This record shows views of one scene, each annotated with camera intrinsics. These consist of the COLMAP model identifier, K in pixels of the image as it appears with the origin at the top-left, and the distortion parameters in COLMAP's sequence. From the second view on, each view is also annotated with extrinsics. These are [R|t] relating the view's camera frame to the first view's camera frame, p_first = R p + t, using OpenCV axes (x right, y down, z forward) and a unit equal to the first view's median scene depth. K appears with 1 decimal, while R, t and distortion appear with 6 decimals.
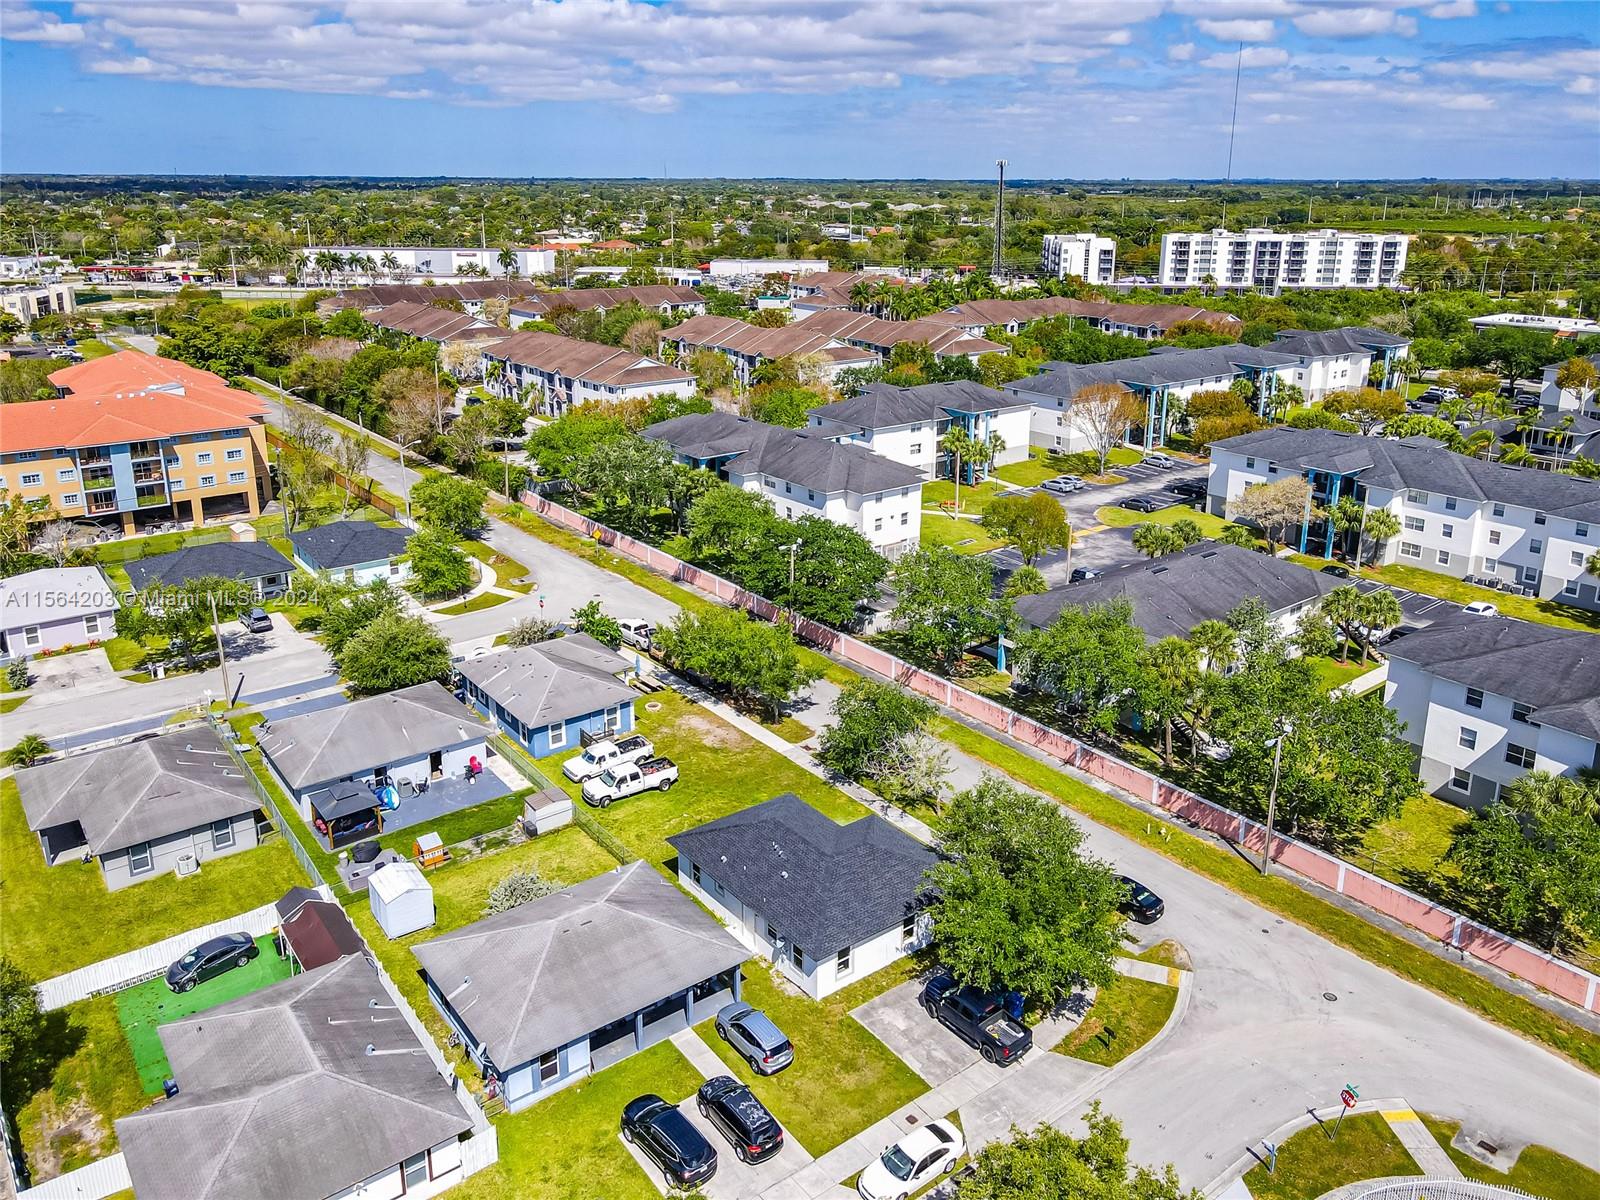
lens RADIAL K [[1225.1, 0, 801.6], [0, 1225.1, 539.2], [0, 0, 1]] dist [0.031194, 0.003270]
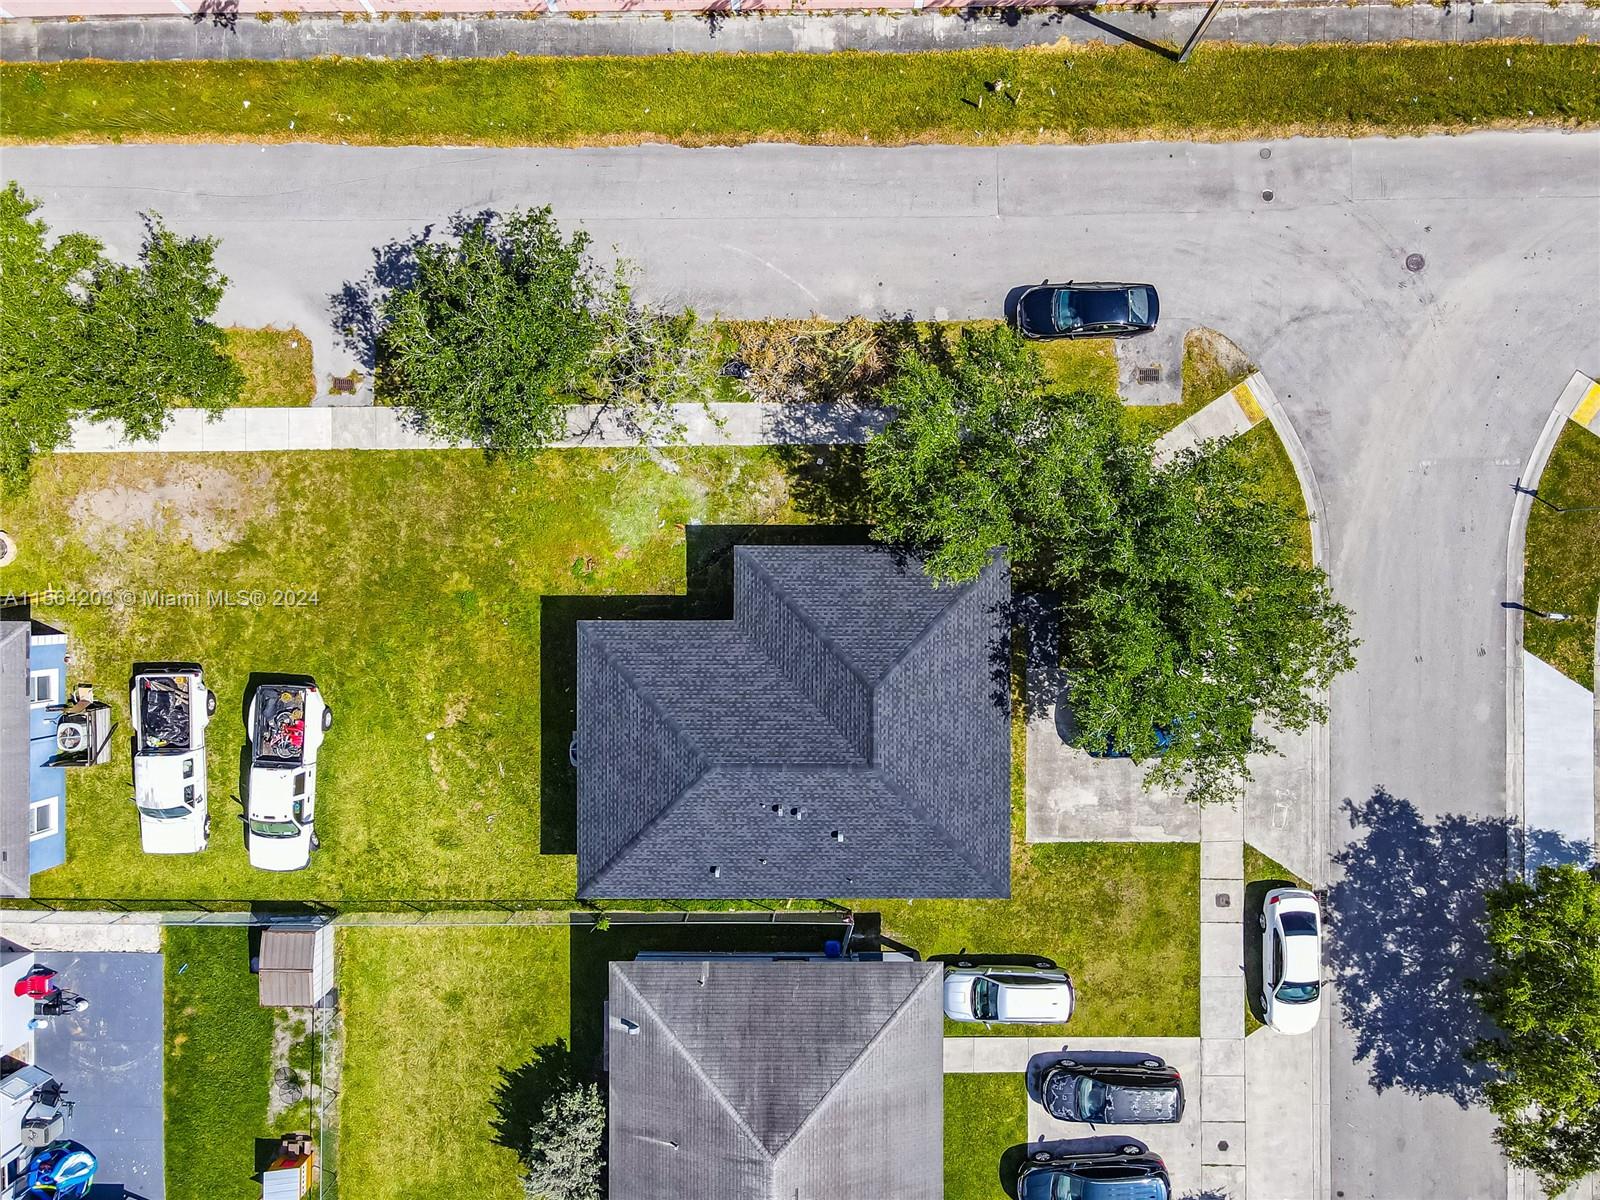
lens RADIAL K [[1168.7, 0, 800.0], [0, 1168.7, 600.0], [0, 0, 1]] dist [0.015996, 0.007870]
pose [[0.608391, -0.793626, -0.004254, 0.049796], [0.237252, 0.176756, 0.955232, -0.219320], [-0.757345, -0.582164, 0.295826, 0.679641]]
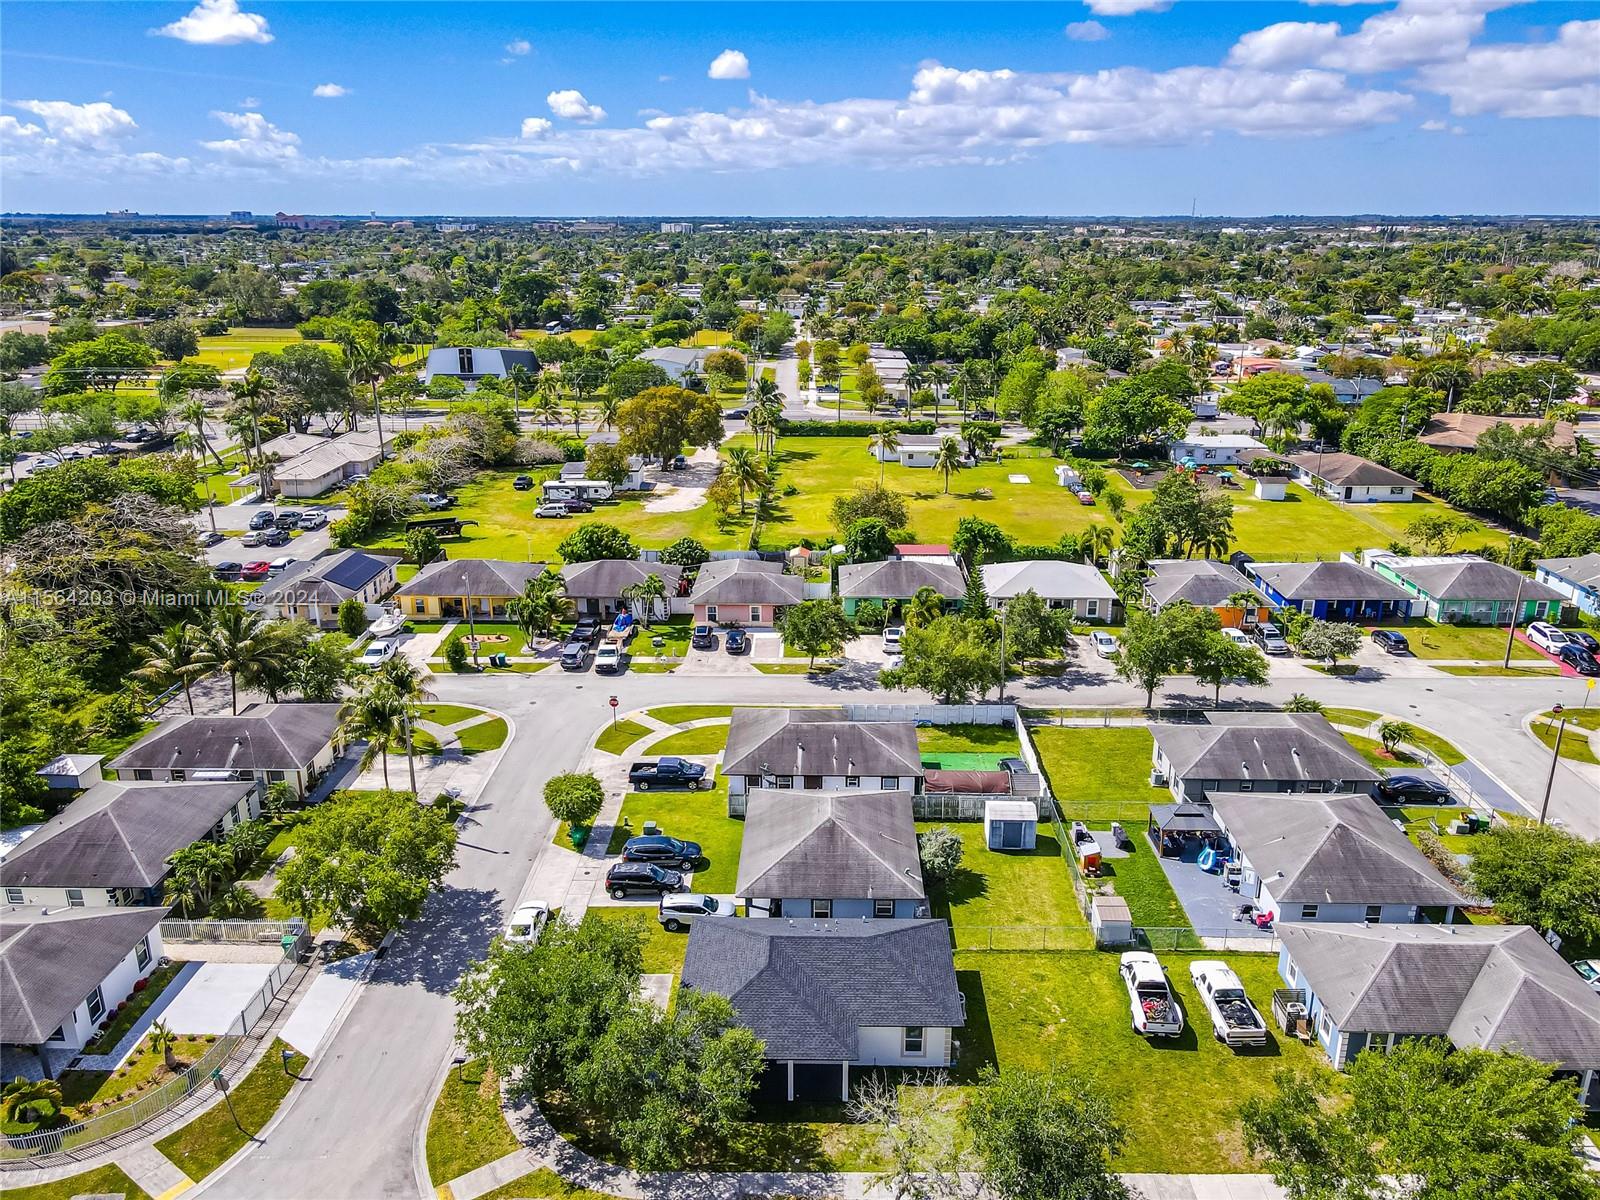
lens RADIAL K [[1168.7, 0, 800.0], [0, 1168.7, 600.0], [0, 0, 1]] dist [0.015996, 0.007870]
pose [[-0.625305, 0.242632, -0.741703, 0.468742], [-0.229972, 0.850937, 0.472248, -0.303851], [0.745725, 0.465870, -0.476297, 0.996478]]
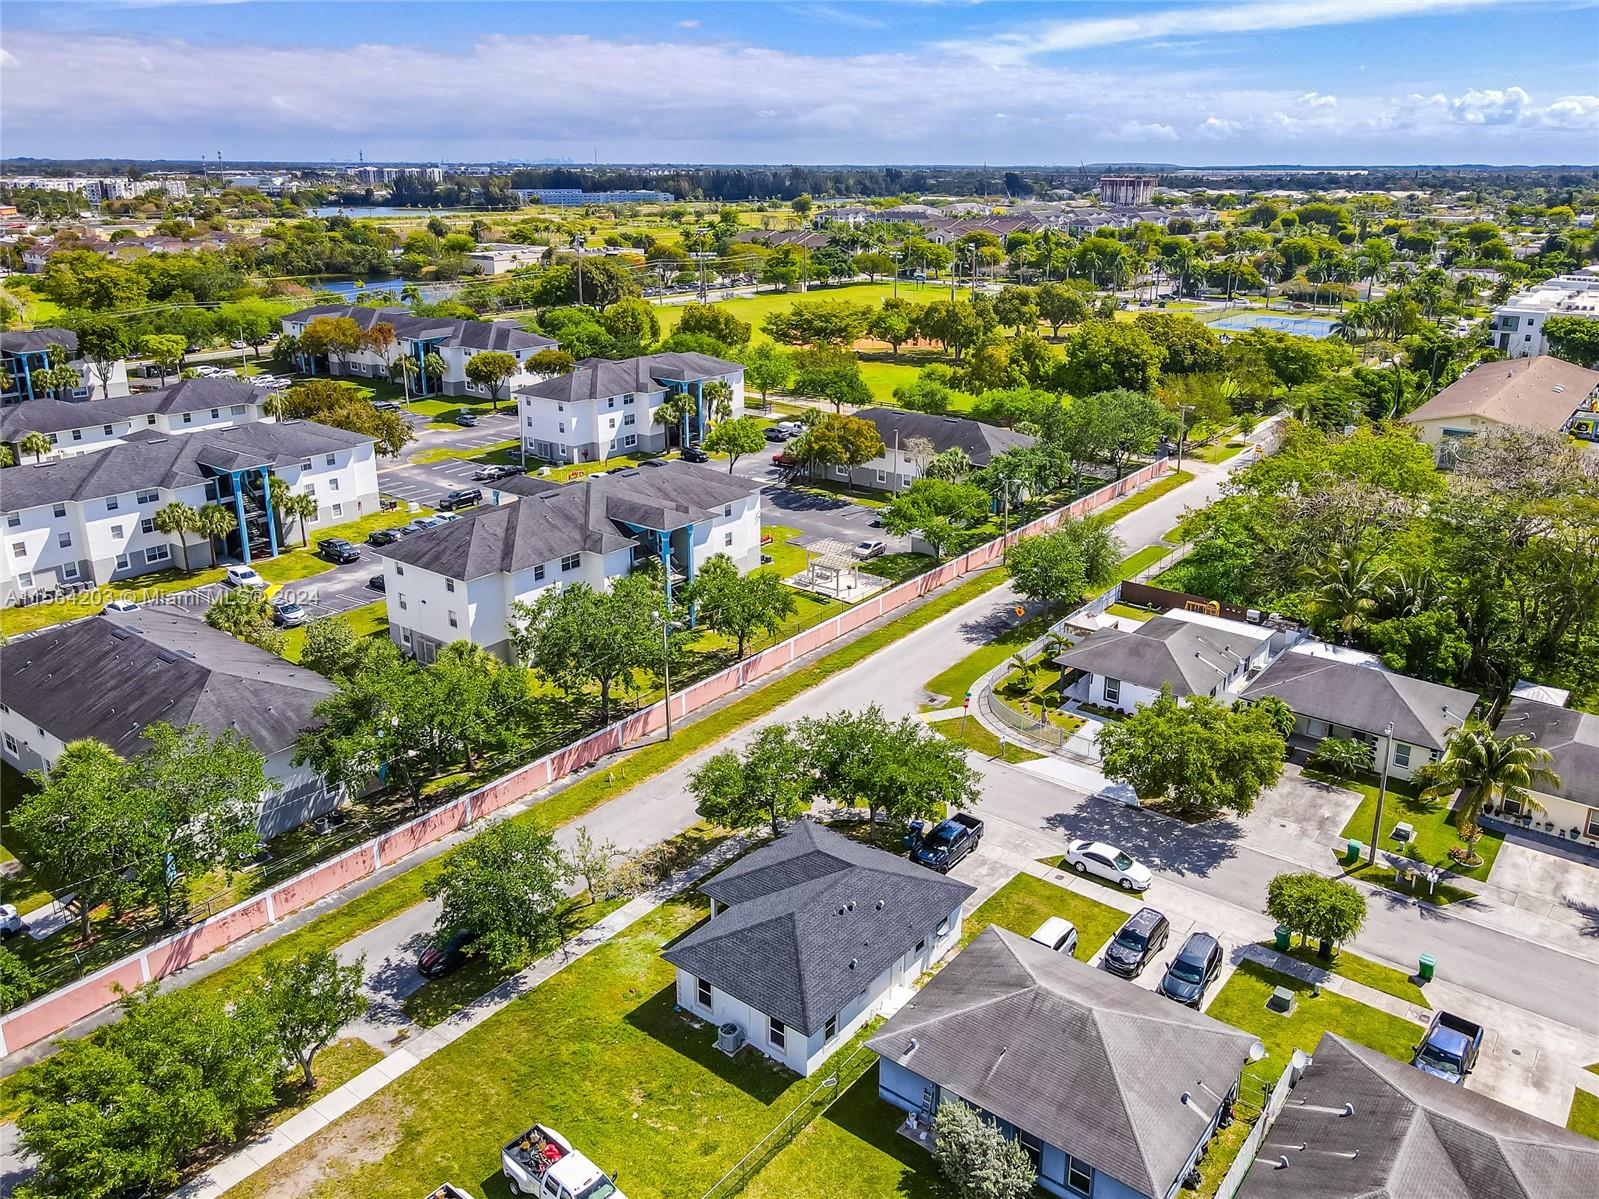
lens RADIAL K [[1187.5, 0, 828.6], [0, 1187.5, 593.0], [0, 0, 1]] dist [0.032241, 0.002986]
pose [[-0.262027, -0.334724, 0.905153, -0.547939], [0.275193, 0.873066, 0.402522, -0.226291], [-0.924992, 0.354563, -0.136653, 0.800408]]
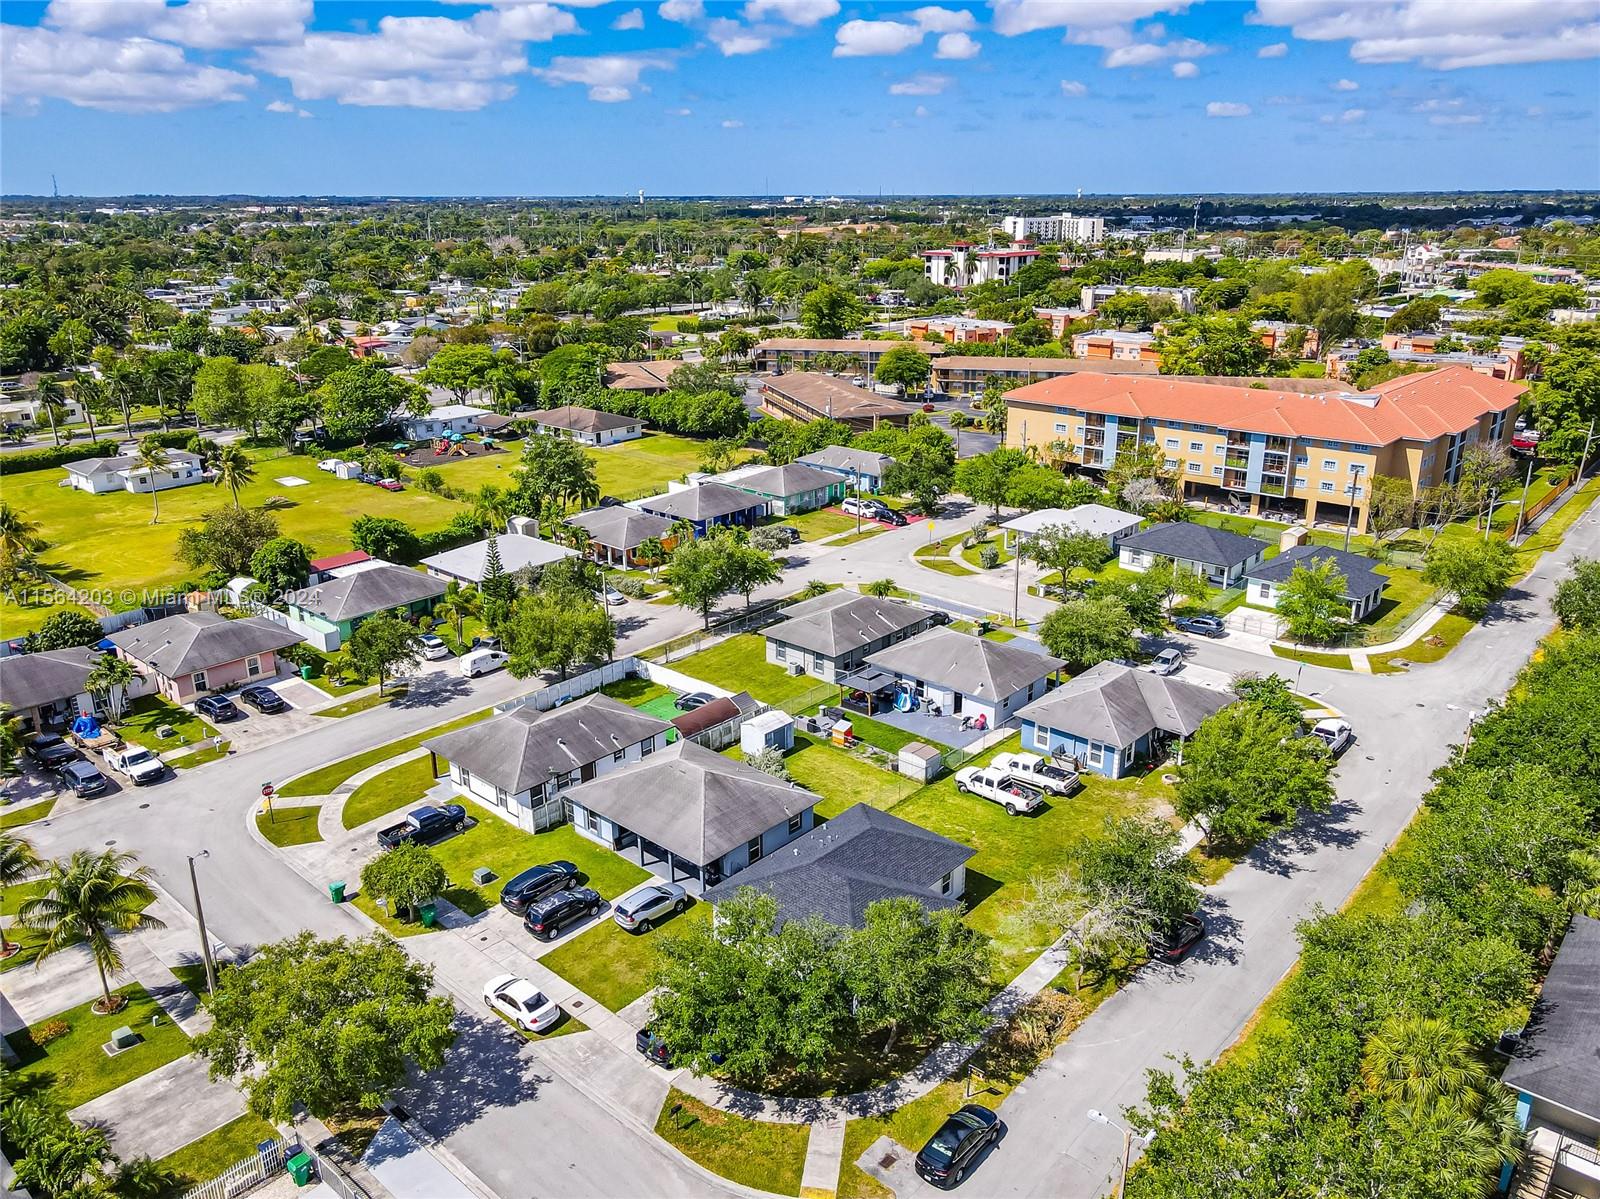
lens RADIAL K [[1173.4, 0, 794.7], [0, 1173.4, 648.5], [0, 0, 1]] dist [0.008181, 0.005025]
pose [[0.177017, 0.354722, -0.918062, 0.644622], [-0.279840, 0.912433, 0.298590, -0.146420], [0.943586, 0.204055, 0.260781, 0.516538]]
